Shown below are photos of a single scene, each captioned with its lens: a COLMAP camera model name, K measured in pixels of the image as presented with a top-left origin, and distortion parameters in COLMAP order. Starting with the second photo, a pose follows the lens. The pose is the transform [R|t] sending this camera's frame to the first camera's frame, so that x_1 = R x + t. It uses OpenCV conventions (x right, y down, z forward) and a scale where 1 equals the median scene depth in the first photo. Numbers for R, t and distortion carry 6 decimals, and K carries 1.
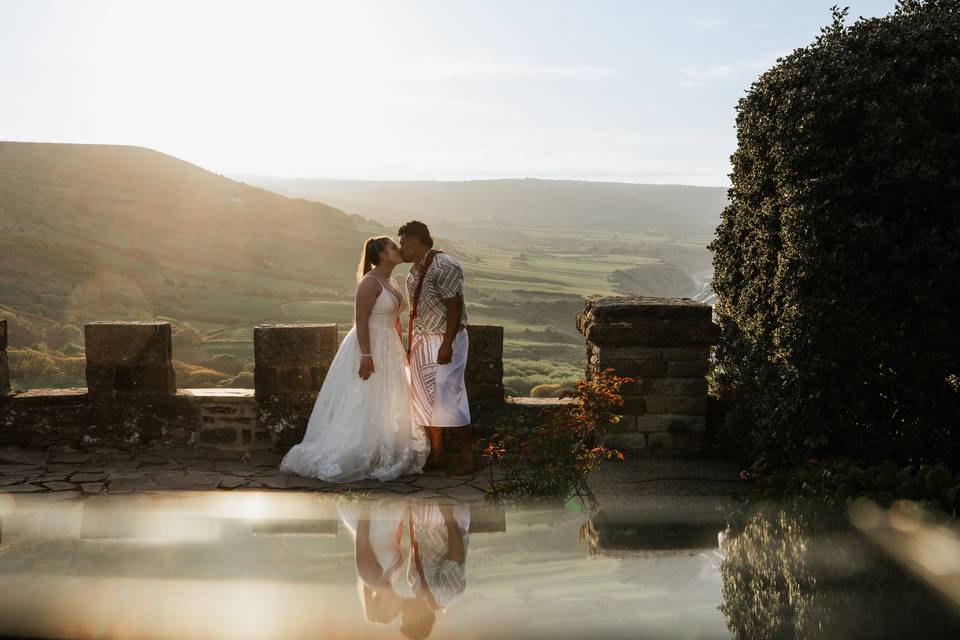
lens RADIAL K [[1333.3, 0, 449.8], [0, 1333.3, 340.5], [0, 0, 1]] dist [0.011060, -0.001668]
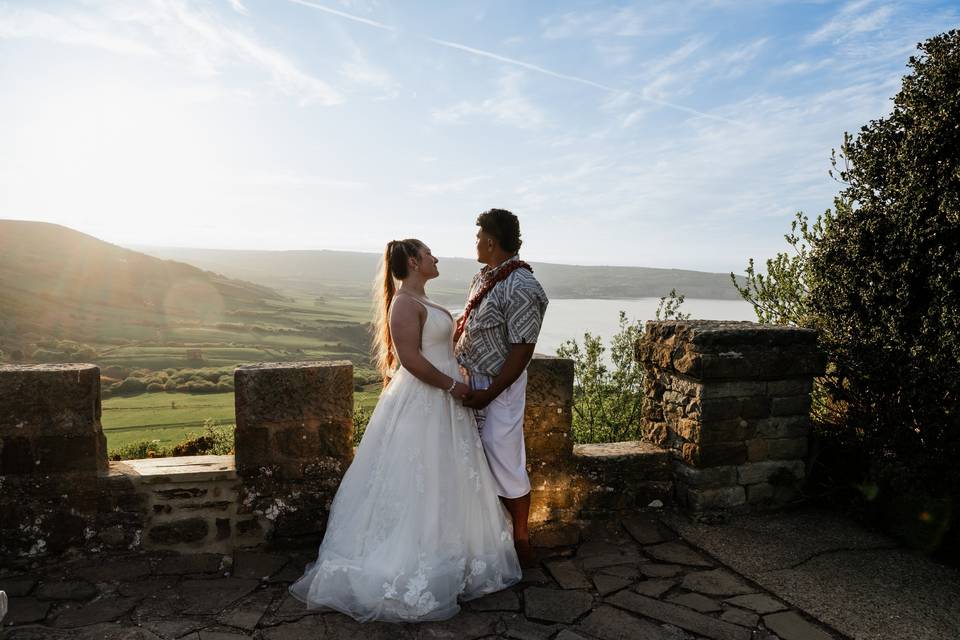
lens RADIAL K [[751.6, 0, 498.1], [0, 751.6, 321.9], [0, 0, 1]] dist [-0.005419, -0.000618]
pose [[0.951885, -0.009791, 0.306299, -0.135512], [0.020422, 0.999294, -0.031522, -0.019343], [-0.305775, 0.036261, 0.951413, 0.587841]]
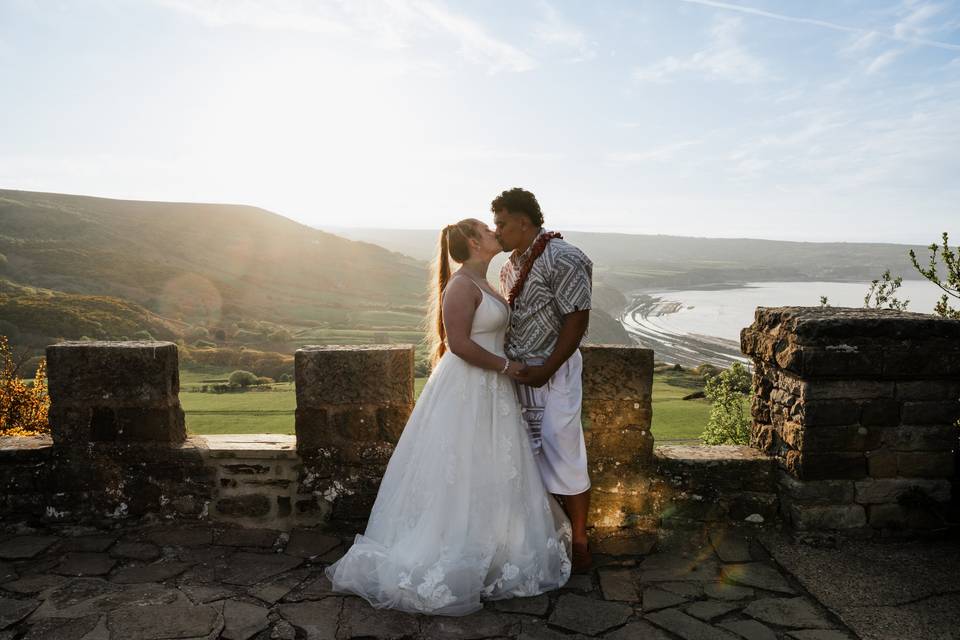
lens RADIAL K [[831.0, 0, 480.0], [0, 831.0, 320.0], [0, 0, 1]] dist [-0.002863, 0.002114]
pose [[0.999460, 0.000460, 0.032859, -0.064568], [0.000153, 0.999826, -0.018659, -0.017598], [-0.032862, 0.018654, 0.999286, 0.562567]]
